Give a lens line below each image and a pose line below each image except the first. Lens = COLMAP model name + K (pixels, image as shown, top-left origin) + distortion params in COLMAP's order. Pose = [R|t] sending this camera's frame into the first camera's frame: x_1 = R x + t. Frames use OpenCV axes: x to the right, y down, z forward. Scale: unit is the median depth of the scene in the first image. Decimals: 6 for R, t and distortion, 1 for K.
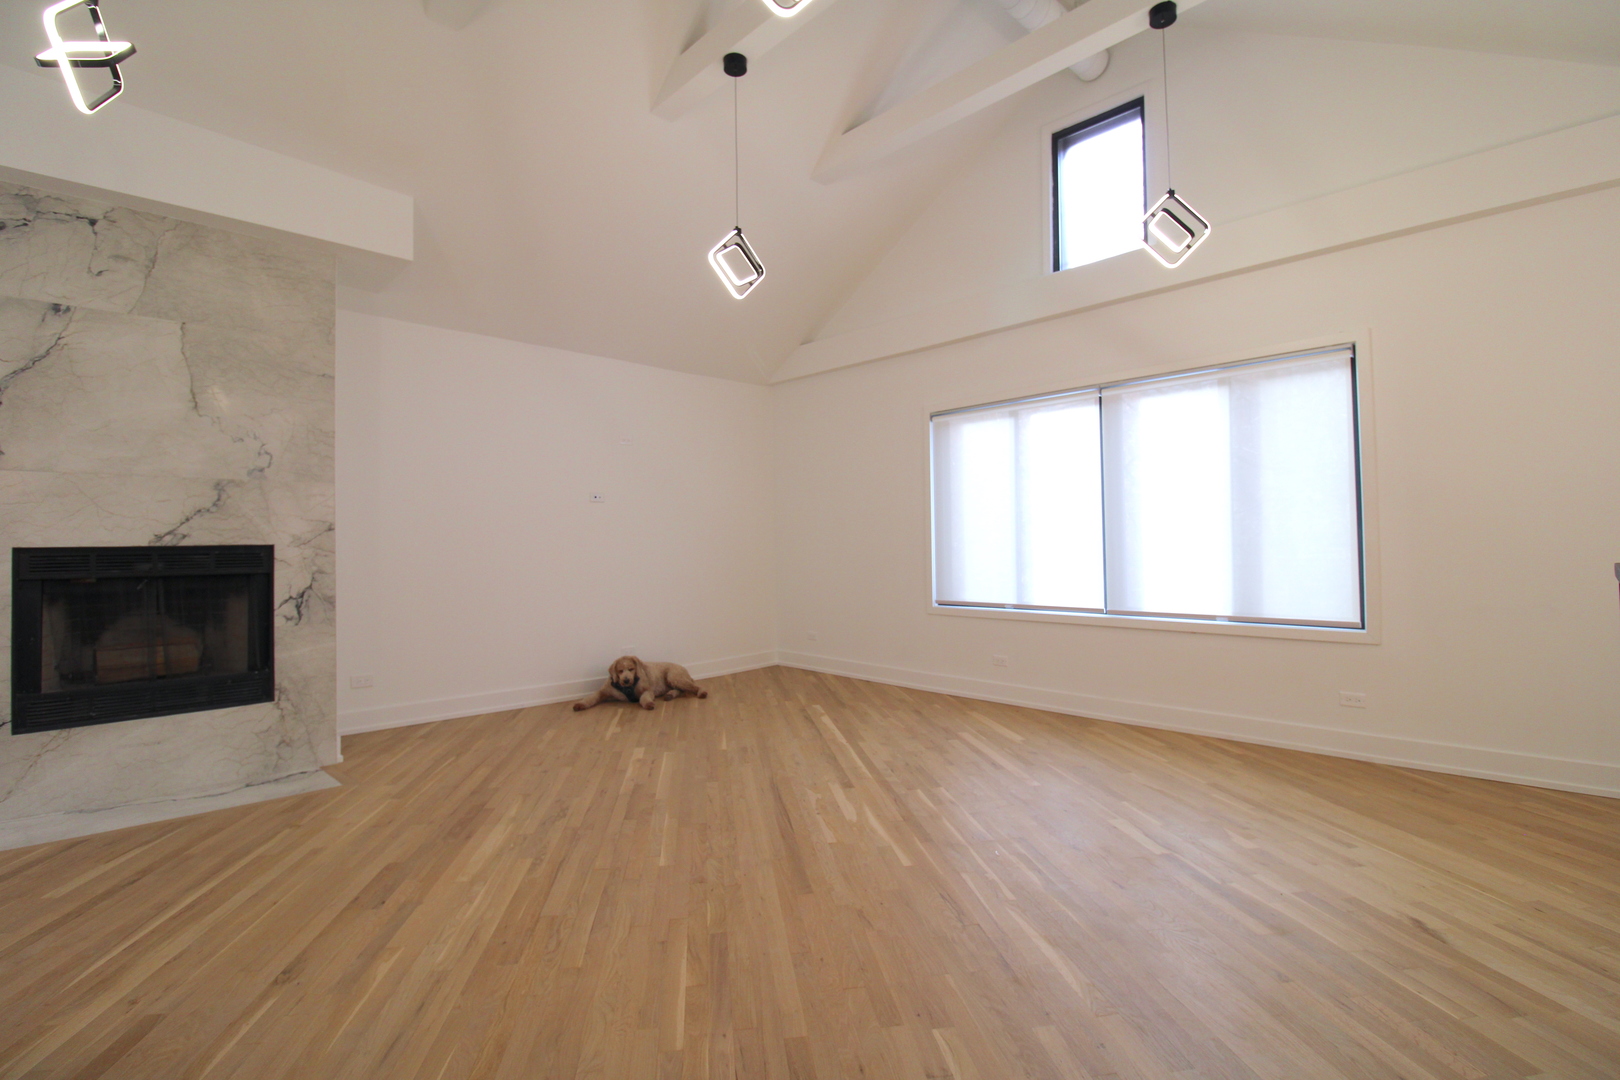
lens RADIAL K [[751.8, 0, 814.1], [0, 751.8, 523.7], [0, 0, 1]] dist [0.001160, -0.013306]
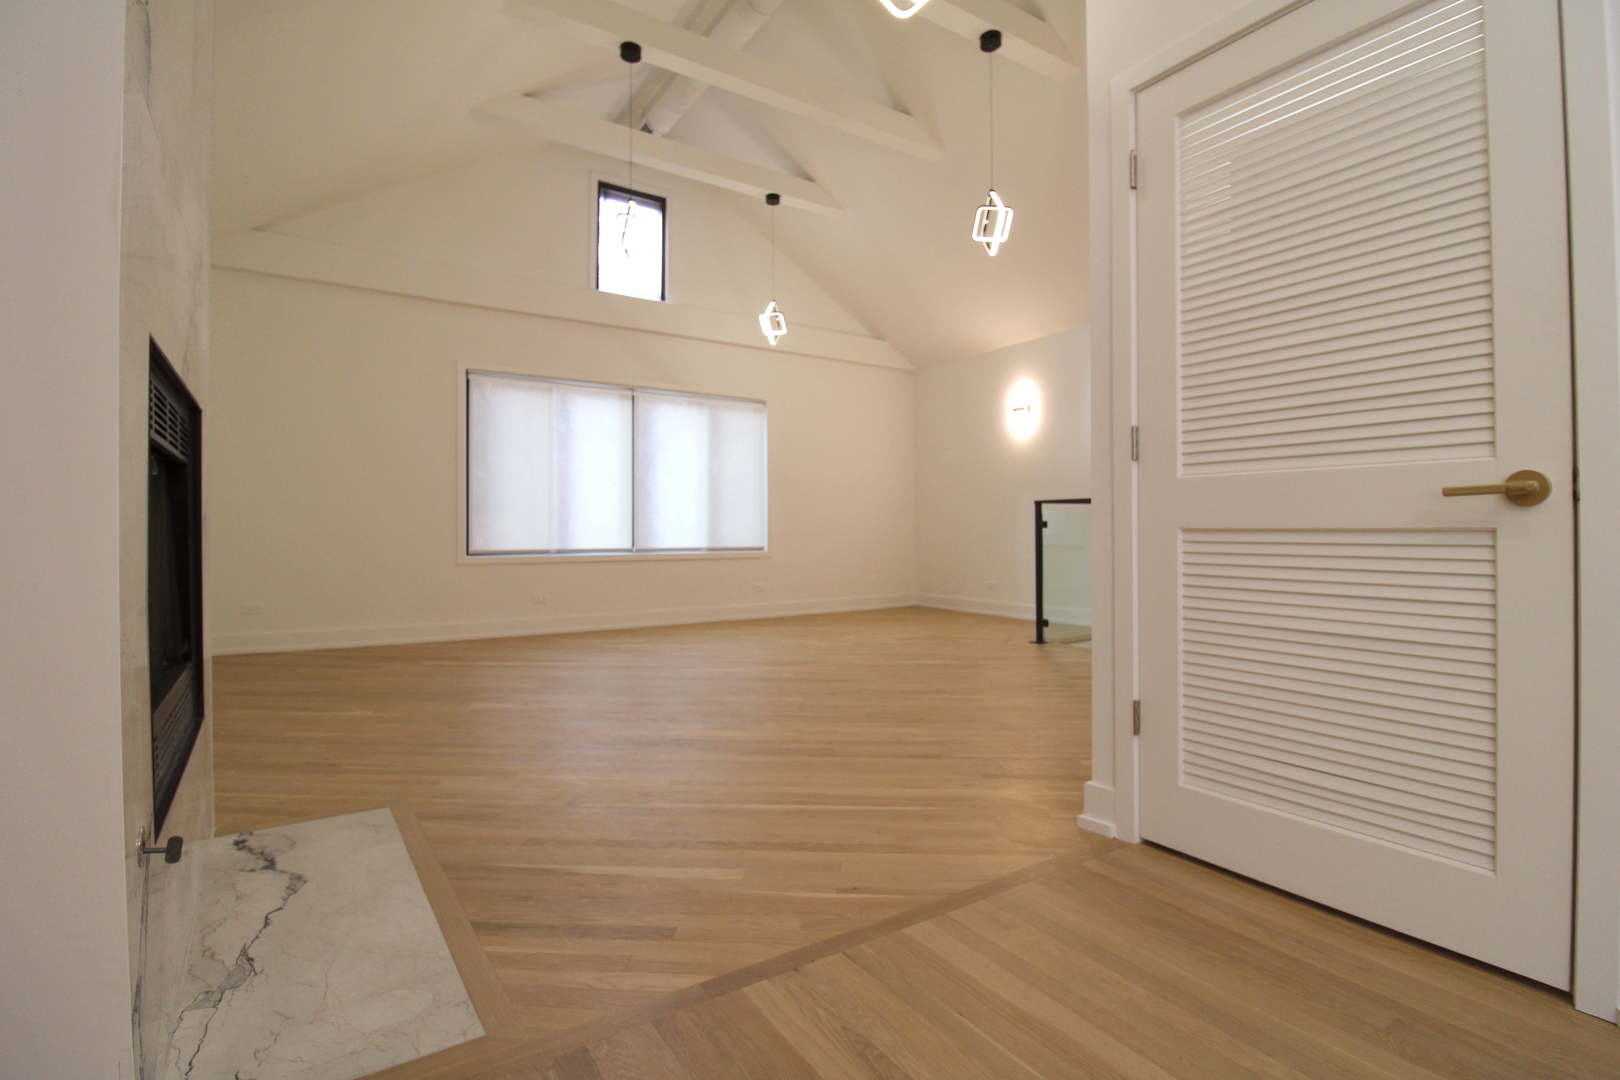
lens RADIAL K [[751.8, 0, 814.1], [0, 751.8, 523.7], [0, 0, 1]] dist [0.001160, -0.013306]
pose [[0.194886, 0.021900, 0.980581, -1.131878], [-0.028730, 0.999449, -0.016611, 0.101186], [-0.980405, -0.024935, 0.195408, 0.496198]]
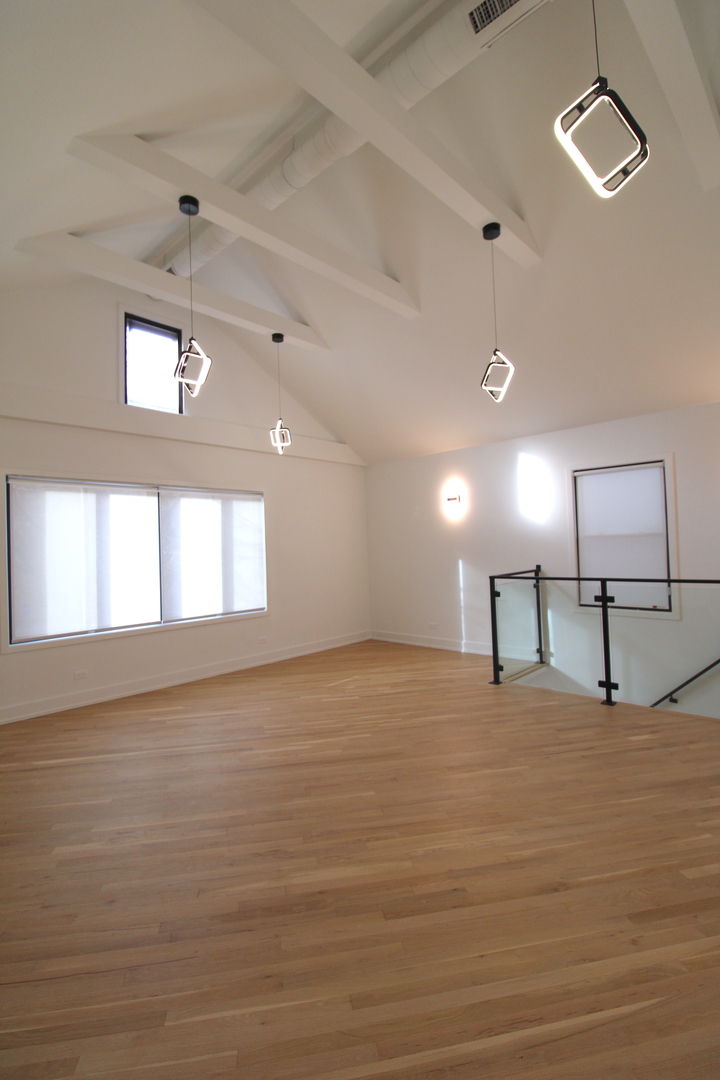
lens RADIAL K [[501.2, 0, 351.0], [0, 501.2, 536.6], [0, 0, 1]] dist [0.001160, -0.013306]
pose [[-0.026809, 0.034909, 0.999031, -0.909628], [0.003439, 0.999387, -0.034830, -0.040039], [-0.999635, 0.002502, -0.026913, 0.757779]]
